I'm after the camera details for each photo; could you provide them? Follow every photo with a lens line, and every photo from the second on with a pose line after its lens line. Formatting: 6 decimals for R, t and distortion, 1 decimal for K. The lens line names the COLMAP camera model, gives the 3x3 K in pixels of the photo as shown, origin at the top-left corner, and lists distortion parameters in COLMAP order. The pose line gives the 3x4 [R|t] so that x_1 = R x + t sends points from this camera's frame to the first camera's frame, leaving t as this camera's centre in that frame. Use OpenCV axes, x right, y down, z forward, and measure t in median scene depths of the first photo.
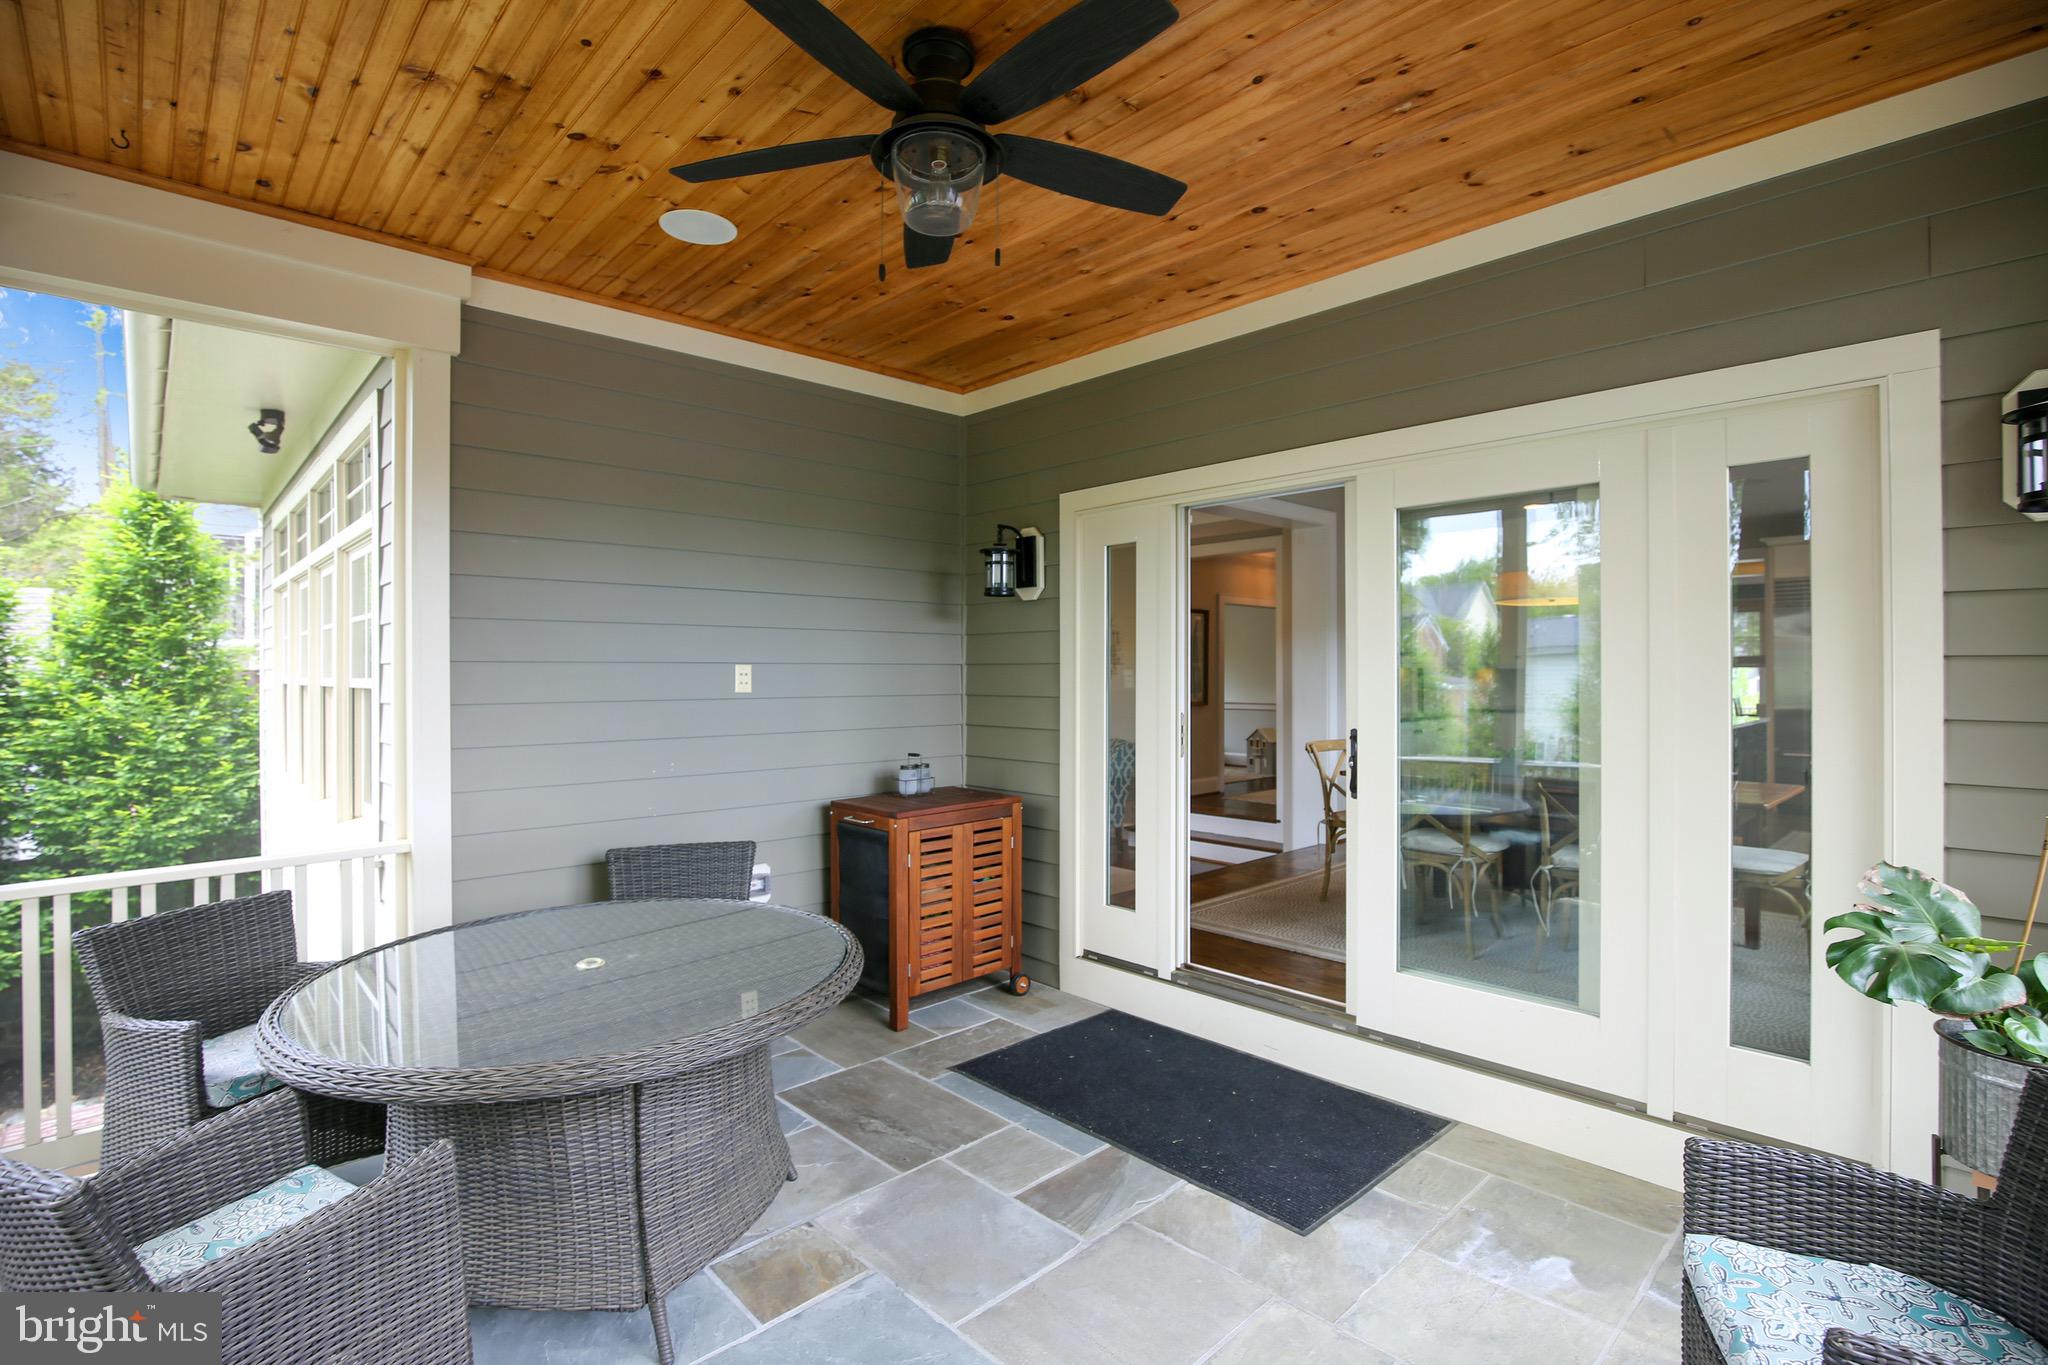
lens RADIAL K [[959.4, 0, 1040.7], [0, 959.4, 667.1], [0, 0, 1]] dist [-0.034893, 0.000026]
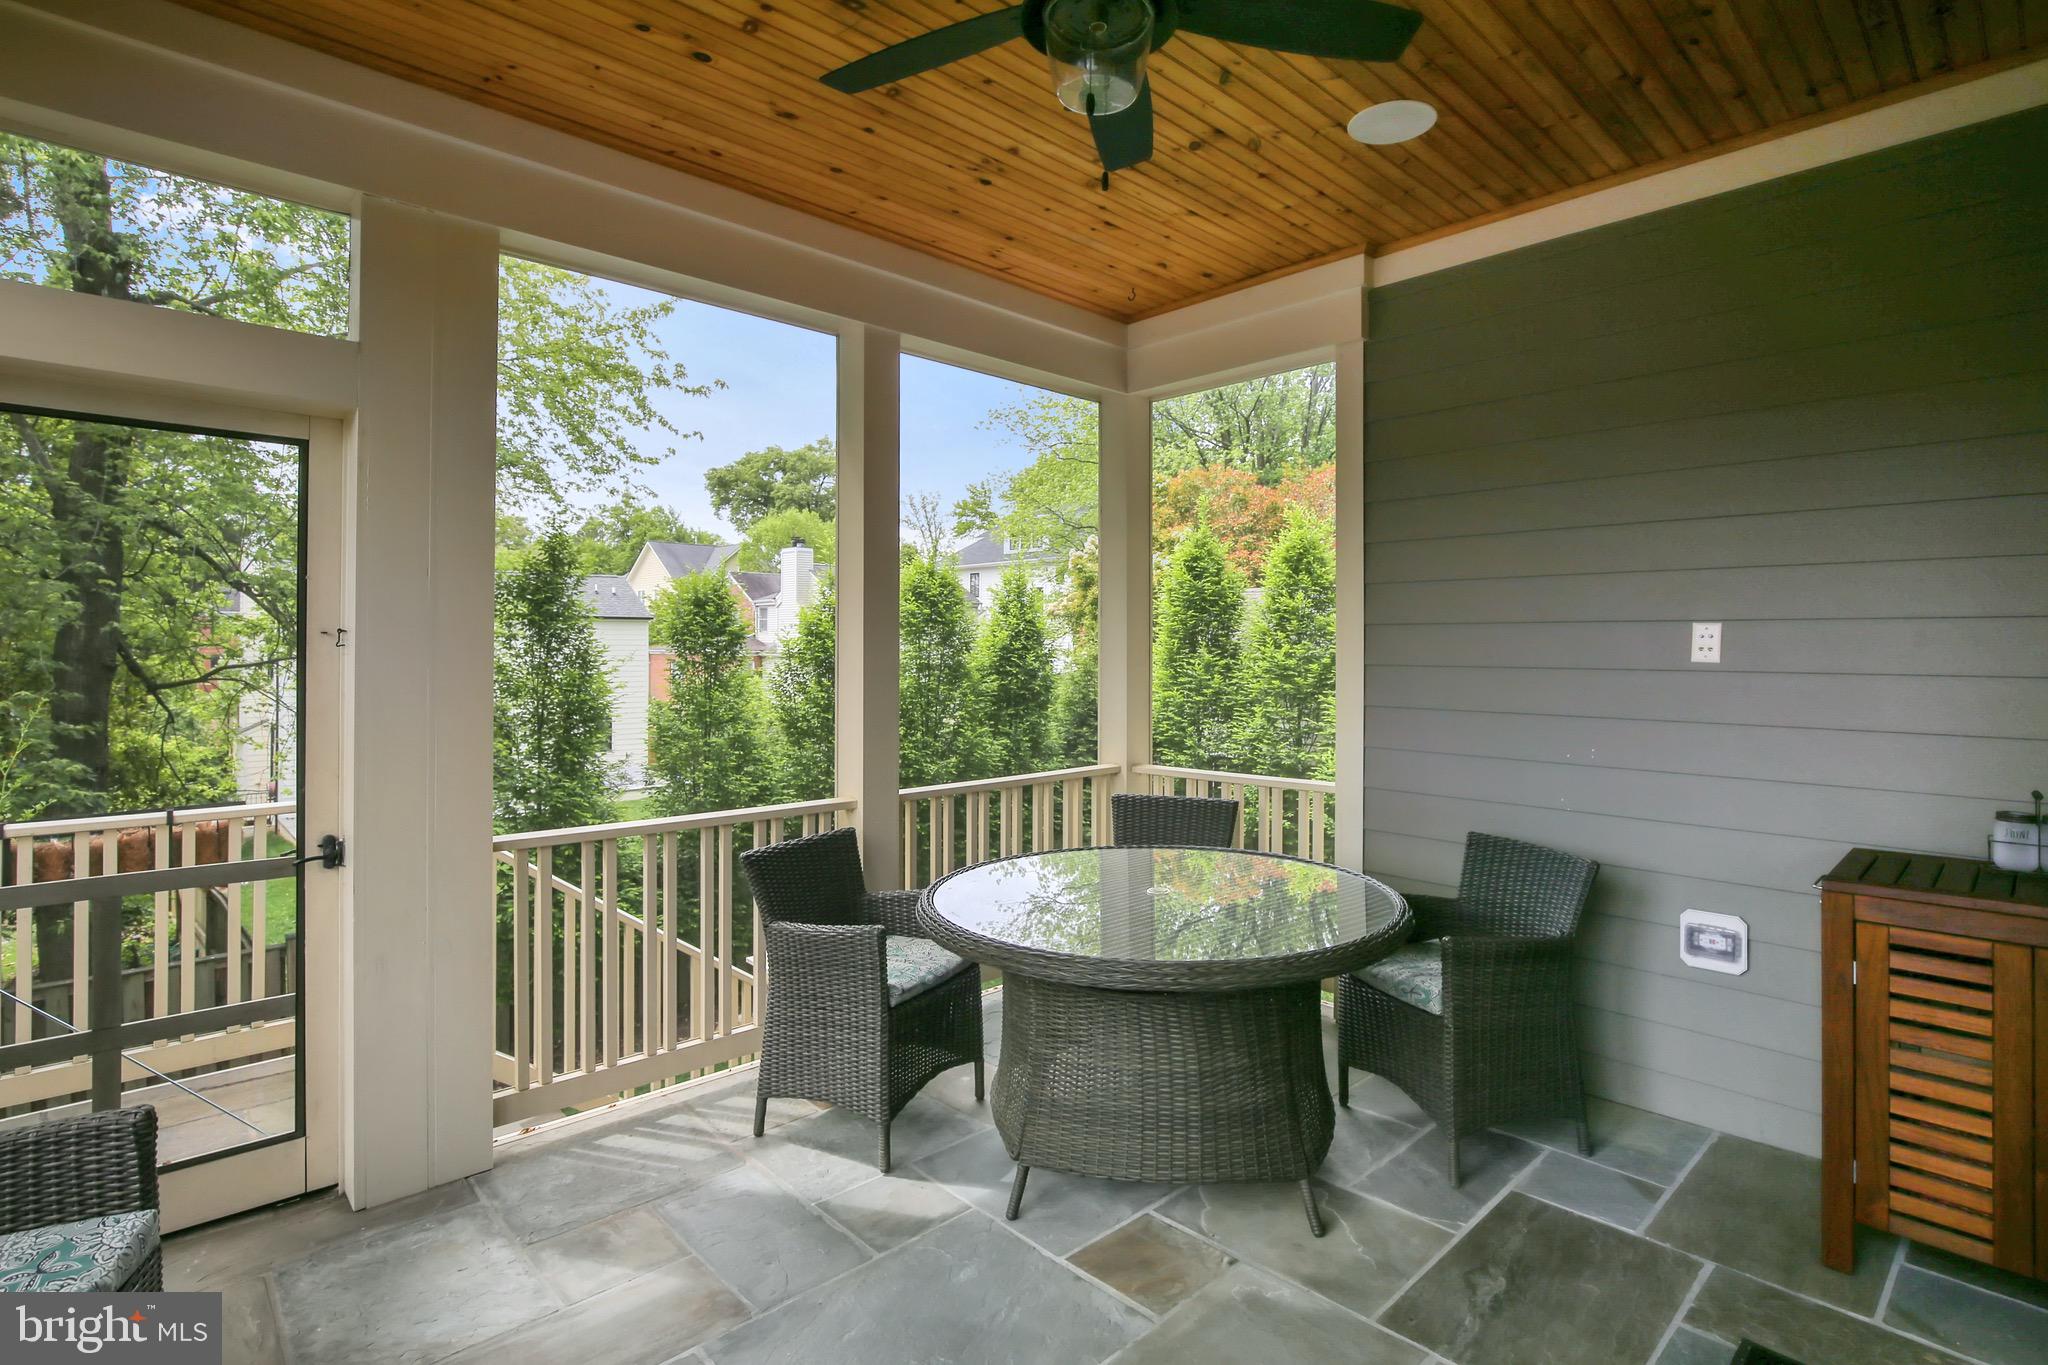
lens RADIAL K [[1002.1, 0, 1023.2], [0, 1002.1, 636.6], [0, 0, 1]] dist [-0.002860, -0.000413]
pose [[-0.009268, -0.004210, -0.999948, 0.491922], [0.006553, 0.999969, -0.004271, 0.008533], [0.999936, -0.006592, -0.009240, 0.584754]]
